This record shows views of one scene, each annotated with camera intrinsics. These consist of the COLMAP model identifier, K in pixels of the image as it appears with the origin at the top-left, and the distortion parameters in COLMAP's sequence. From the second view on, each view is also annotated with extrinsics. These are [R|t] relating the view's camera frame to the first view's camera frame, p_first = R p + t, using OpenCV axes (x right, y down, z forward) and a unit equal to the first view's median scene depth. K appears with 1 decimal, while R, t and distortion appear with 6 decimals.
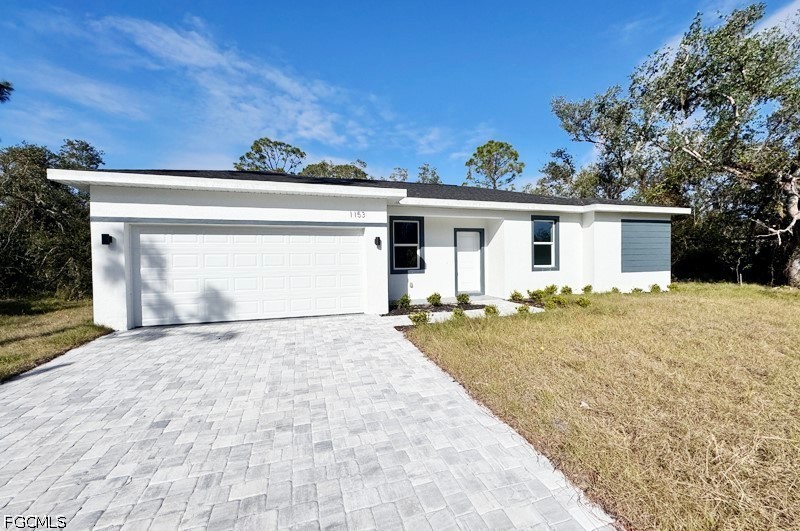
lens RADIAL K [[318.7, 0, 400.0], [0, 318.7, 265.5], [0, 0, 1]] dist [-0.008106, -0.000082]
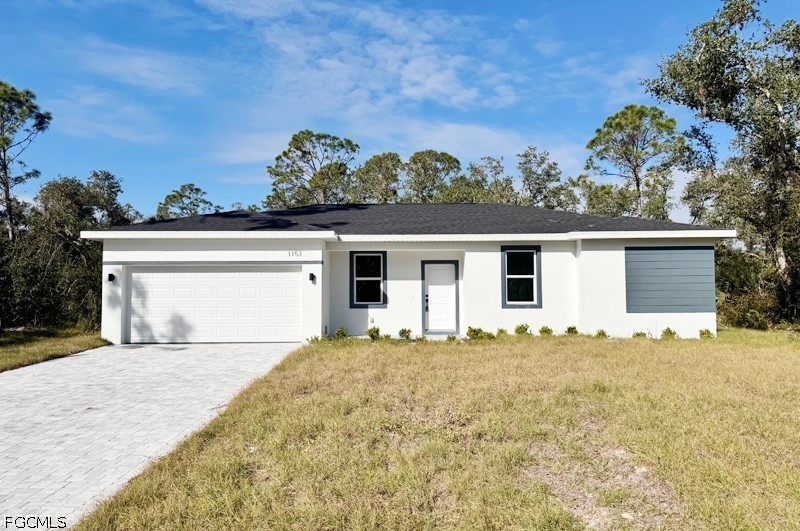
lens RADIAL K [[568.6, 0, 392.8], [0, 568.6, 263.8], [0, 0, 1]] dist [0.102695, -0.193669]
pose [[0.948407, -0.008096, -0.316951, 0.606969], [-0.015026, 0.997403, -0.070437, 0.010227], [0.316698, 0.071565, 0.945823, -0.583653]]
